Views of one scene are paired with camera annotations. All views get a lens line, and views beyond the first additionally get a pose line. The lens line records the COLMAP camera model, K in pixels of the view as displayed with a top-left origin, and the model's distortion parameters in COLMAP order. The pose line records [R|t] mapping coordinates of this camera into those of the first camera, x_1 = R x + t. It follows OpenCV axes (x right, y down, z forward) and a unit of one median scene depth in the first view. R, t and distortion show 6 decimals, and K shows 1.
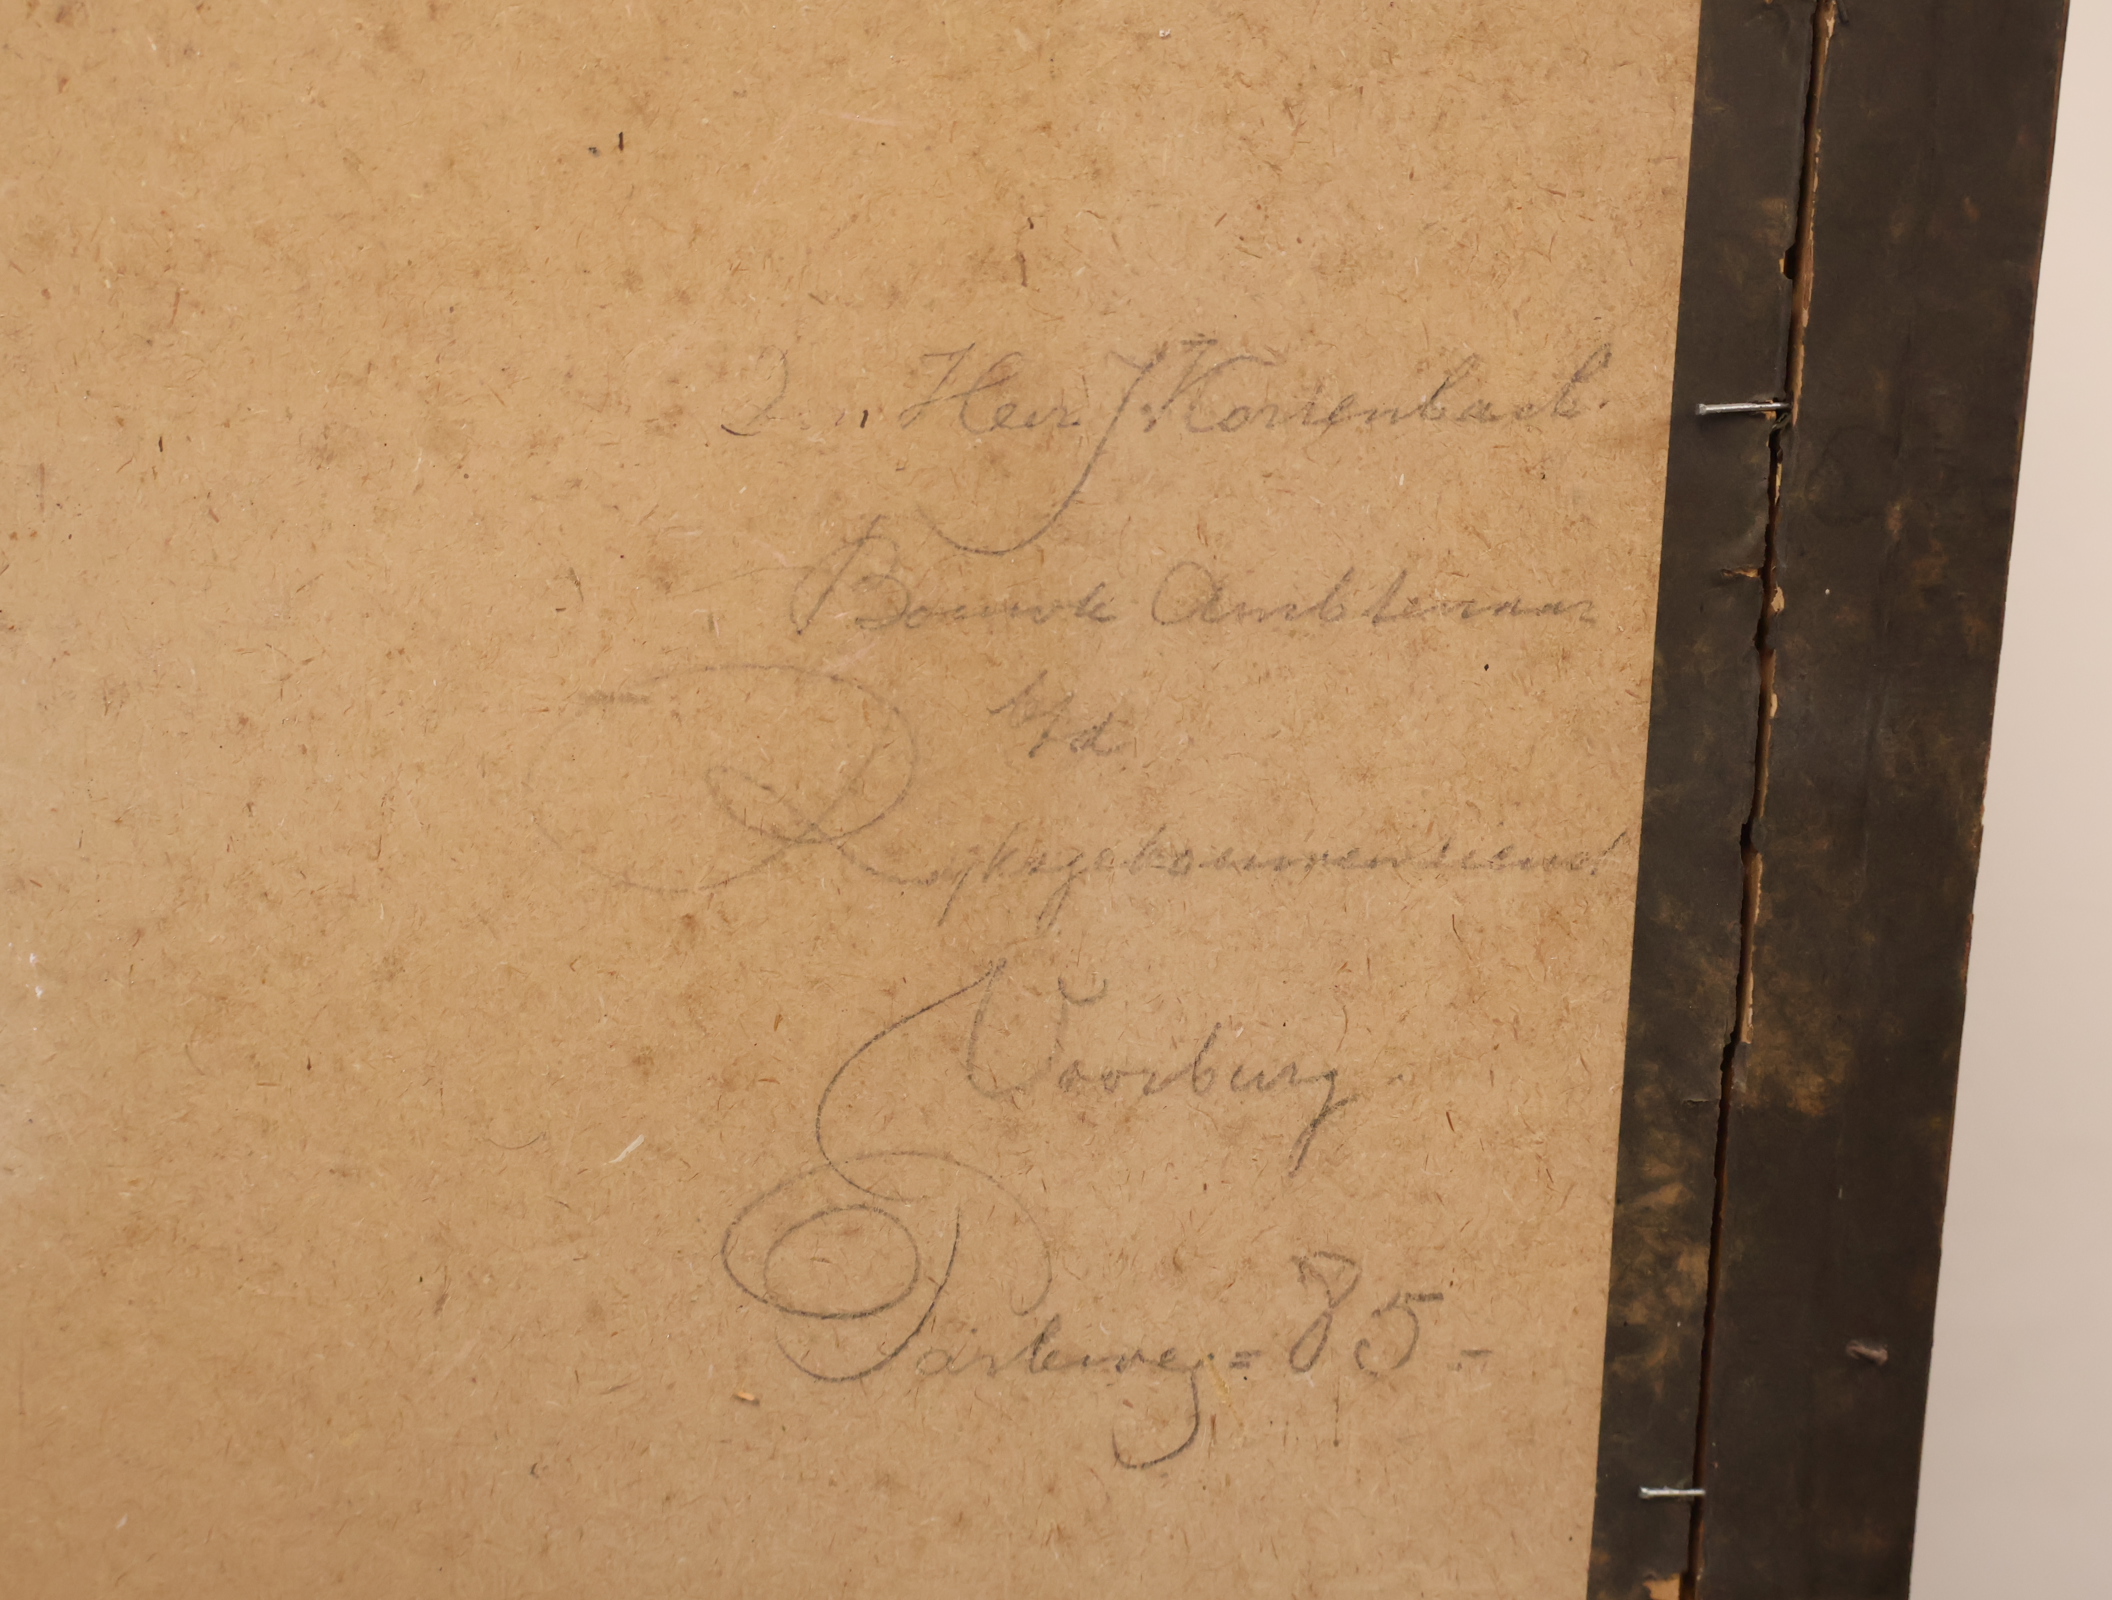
lens RADIAL K [[2381.7, 0, 1054.6], [0, 2381.7, 794.4], [0, 0, 1]] dist [0.020229, 0.000000]
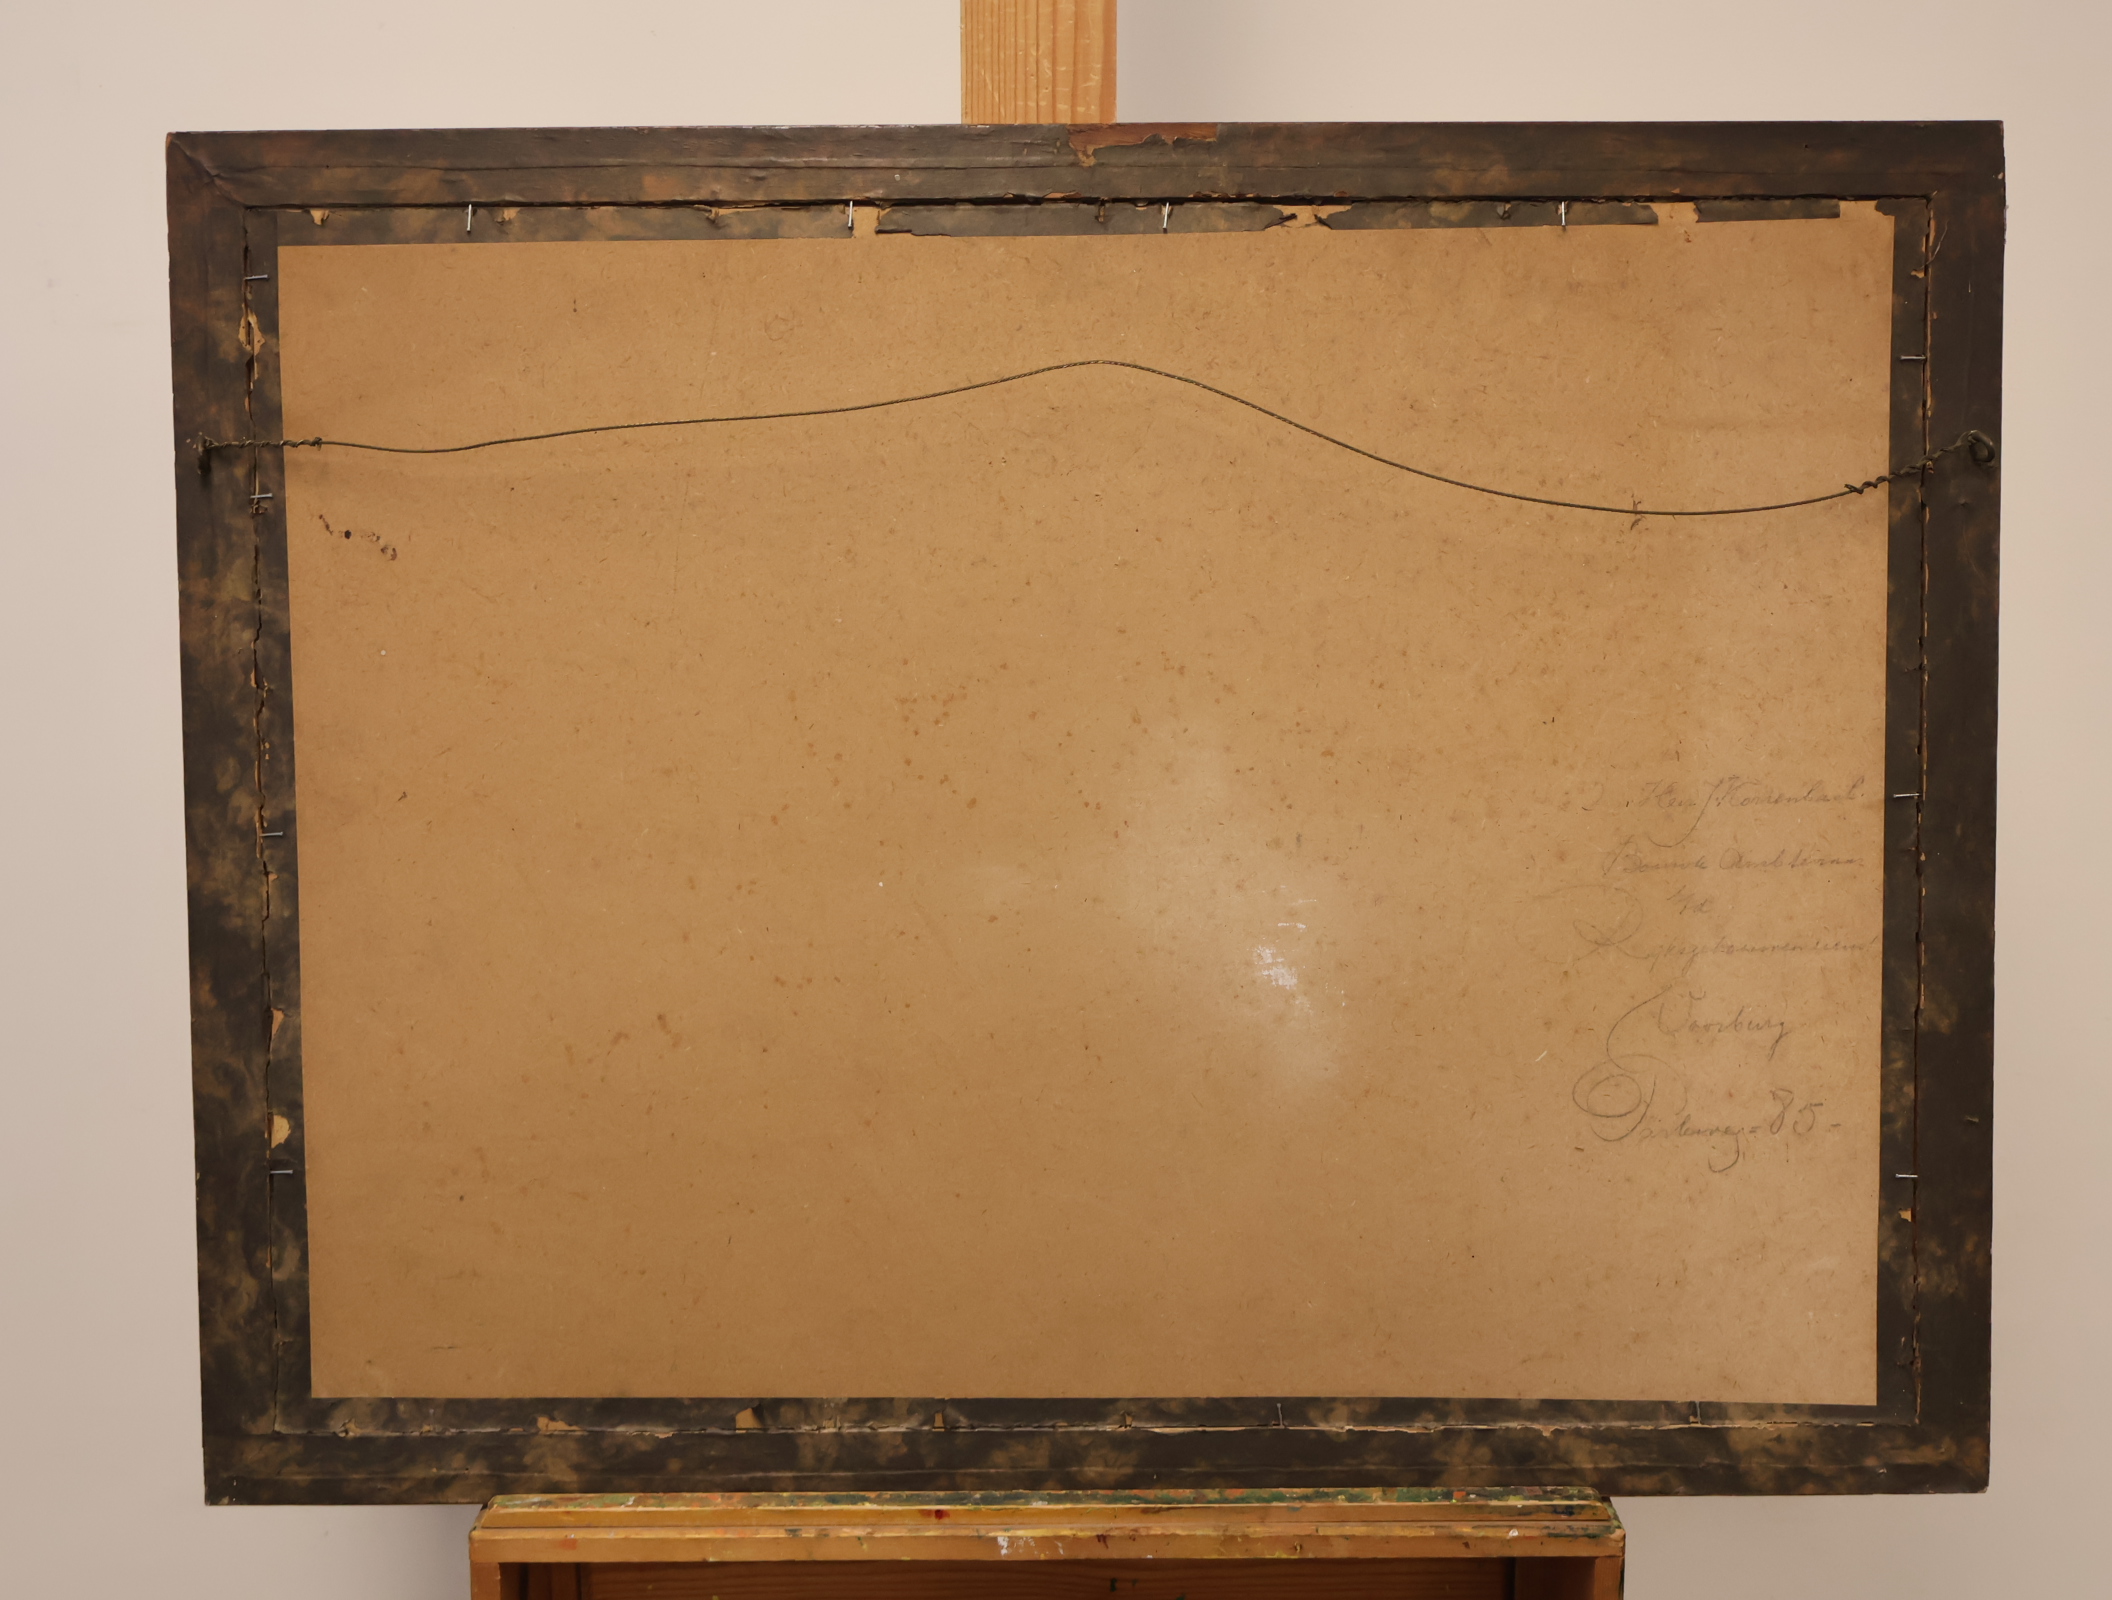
lens RADIAL K [[2381.7, 0, 1058.9], [0, 2381.7, 812.3], [0, 0, 1]] dist [0.020229, 0.000000]
pose [[0.999221, -0.020013, 0.034015, -0.875835], [0.025711, 0.983992, -0.176348, 0.361016], [-0.029941, 0.177085, 0.983740, -1.922598]]
